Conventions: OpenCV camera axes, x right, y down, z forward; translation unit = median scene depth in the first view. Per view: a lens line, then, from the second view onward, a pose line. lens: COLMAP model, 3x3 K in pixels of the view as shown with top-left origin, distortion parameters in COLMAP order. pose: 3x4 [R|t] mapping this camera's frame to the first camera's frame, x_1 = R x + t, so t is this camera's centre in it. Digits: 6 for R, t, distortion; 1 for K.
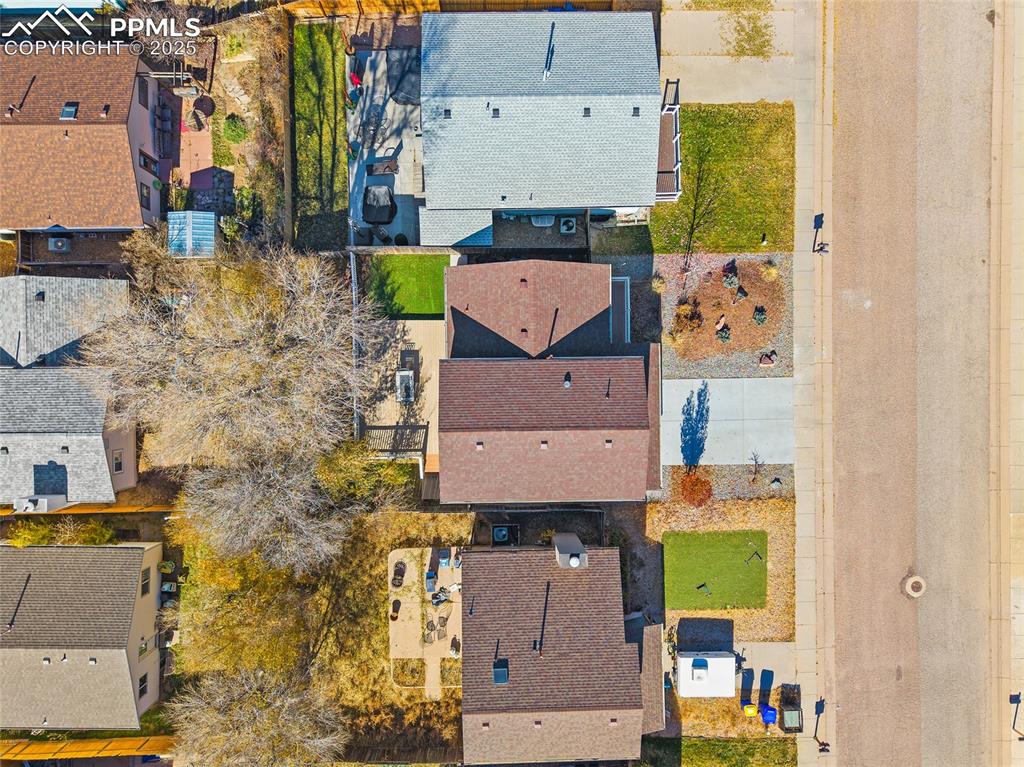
lens RADIAL K [[692.4, 0, 512.0], [0, 692.4, 383.5], [0, 0, 1]] dist [0.020594, -0.001375]
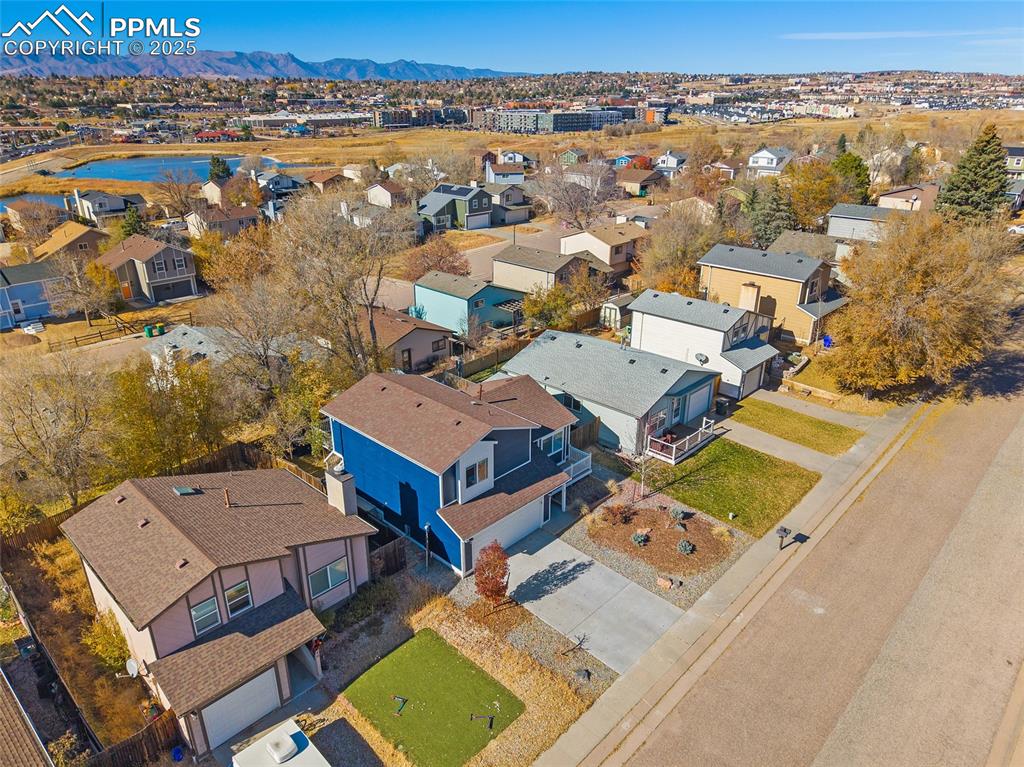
lens RADIAL K [[692.4, 0, 512.0], [0, 692.4, 383.5], [0, 0, 1]] dist [0.020594, -0.001375]
pose [[0.711381, 0.247007, -0.657970, 0.723133], [-0.702602, 0.272581, -0.657306, 0.580031], [0.016991, 0.929885, 0.367457, 0.470402]]
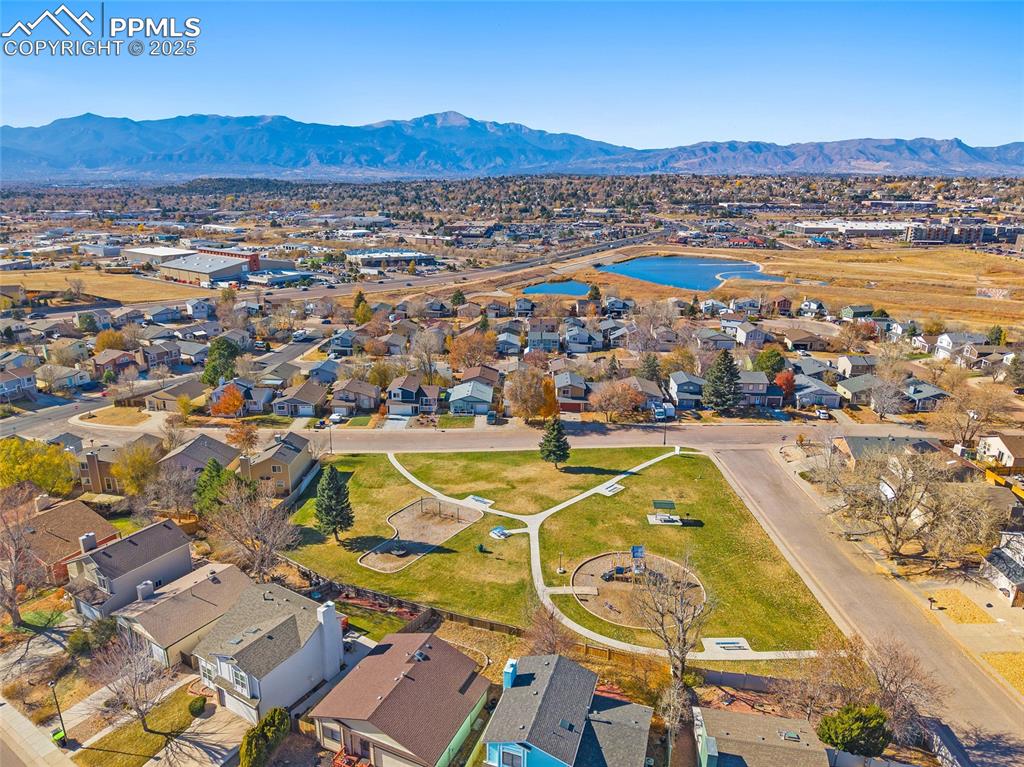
lens RADIAL K [[692.4, 0, 512.0], [0, 692.4, 383.5], [0, 0, 1]] dist [0.020594, -0.001375]
pose [[-0.035868, 0.268318, -0.962662, 3.884589], [-0.999114, -0.030864, 0.028623, -0.690380], [-0.022031, 0.962836, 0.269187, -0.245324]]
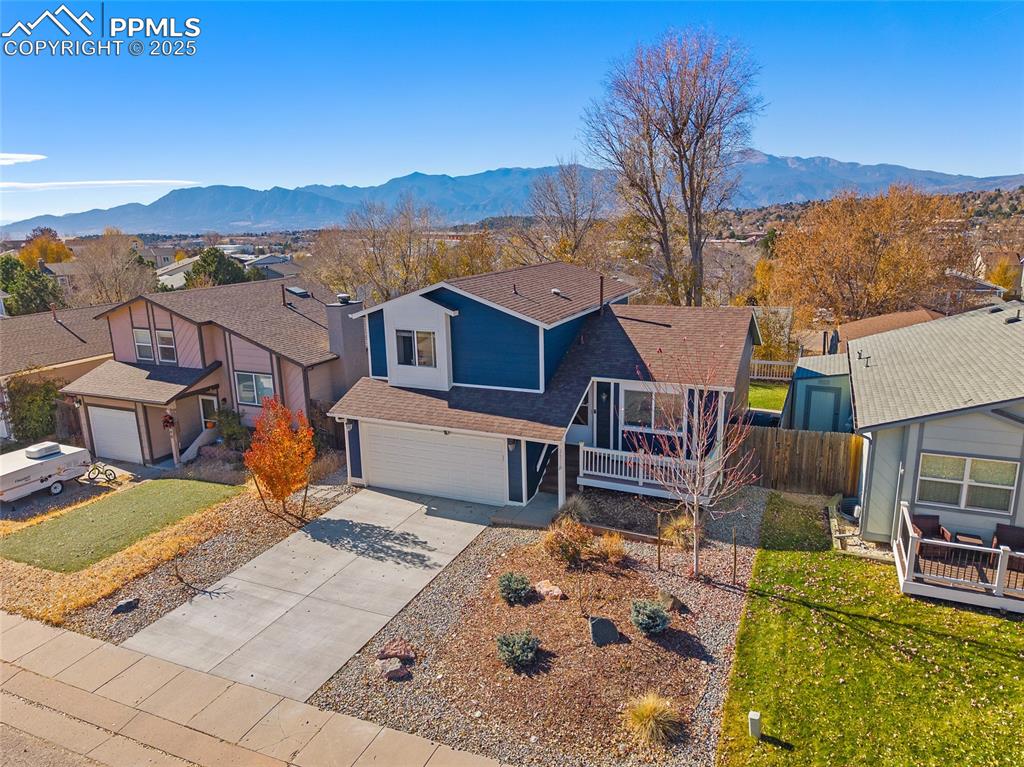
lens RADIAL K [[692.4, 0, 512.0], [0, 692.4, 383.5], [0, 0, 1]] dist [0.020594, -0.001375]
pose [[-0.419864, 0.191111, -0.887238, 0.623701], [-0.907584, -0.085934, 0.410982, -0.214839], [0.002299, 0.977800, 0.209530, 0.794973]]
